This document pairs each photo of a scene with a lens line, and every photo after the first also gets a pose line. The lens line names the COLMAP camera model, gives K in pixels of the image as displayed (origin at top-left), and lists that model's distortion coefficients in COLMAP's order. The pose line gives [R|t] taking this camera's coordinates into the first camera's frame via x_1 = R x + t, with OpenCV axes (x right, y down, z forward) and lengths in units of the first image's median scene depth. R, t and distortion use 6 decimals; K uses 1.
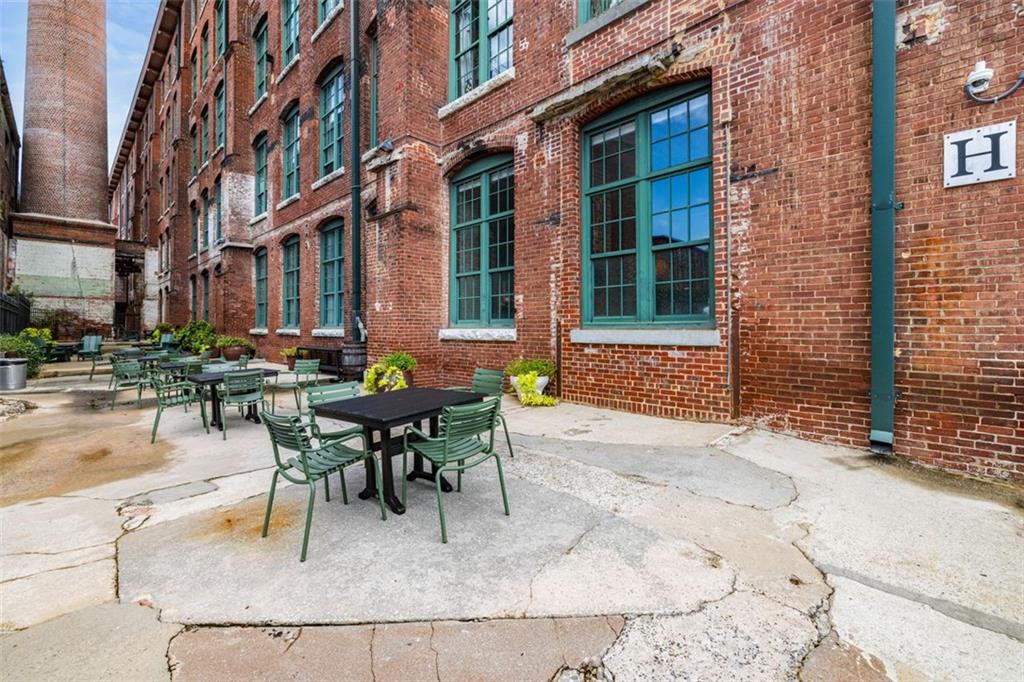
lens RADIAL K [[432.4, 0, 512.0], [0, 432.4, 324.7], [0, 0, 1]] dist [-0.000730, -0.000155]
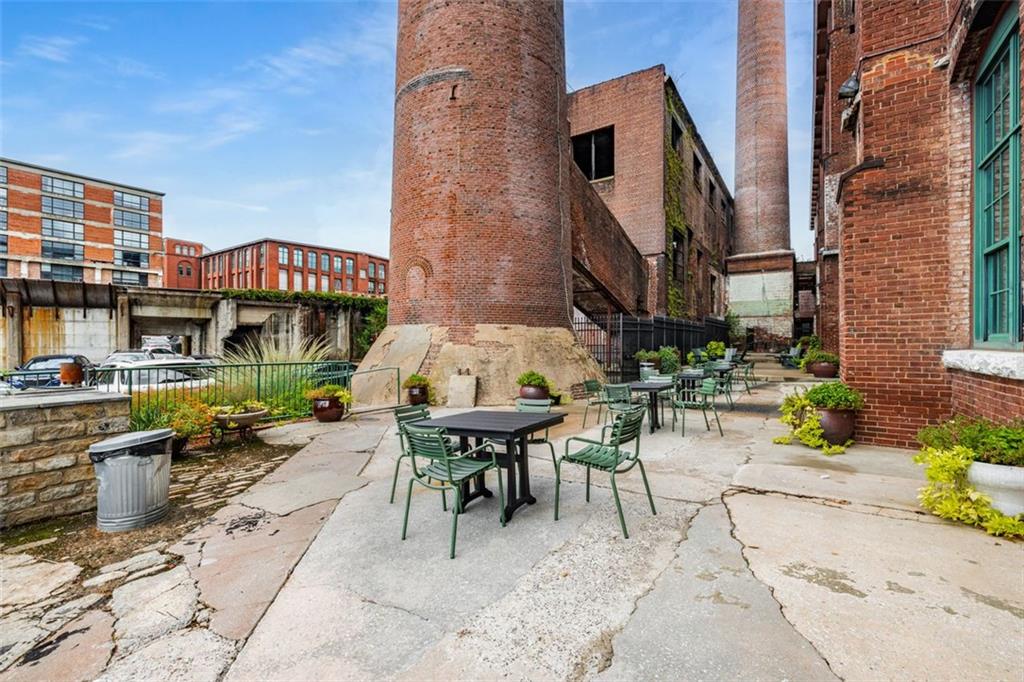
lens RADIAL K [[432.3, 0, 512.0], [0, 432.3, 341.0], [0, 0, 1]] dist [0.000202, 0.000084]
pose [[0.168166, 0.000332, -0.985759, 0.086562], [0.009831, 0.999950, 0.002014, -0.002397], [0.985710, -0.010030, 0.168154, 0.091335]]
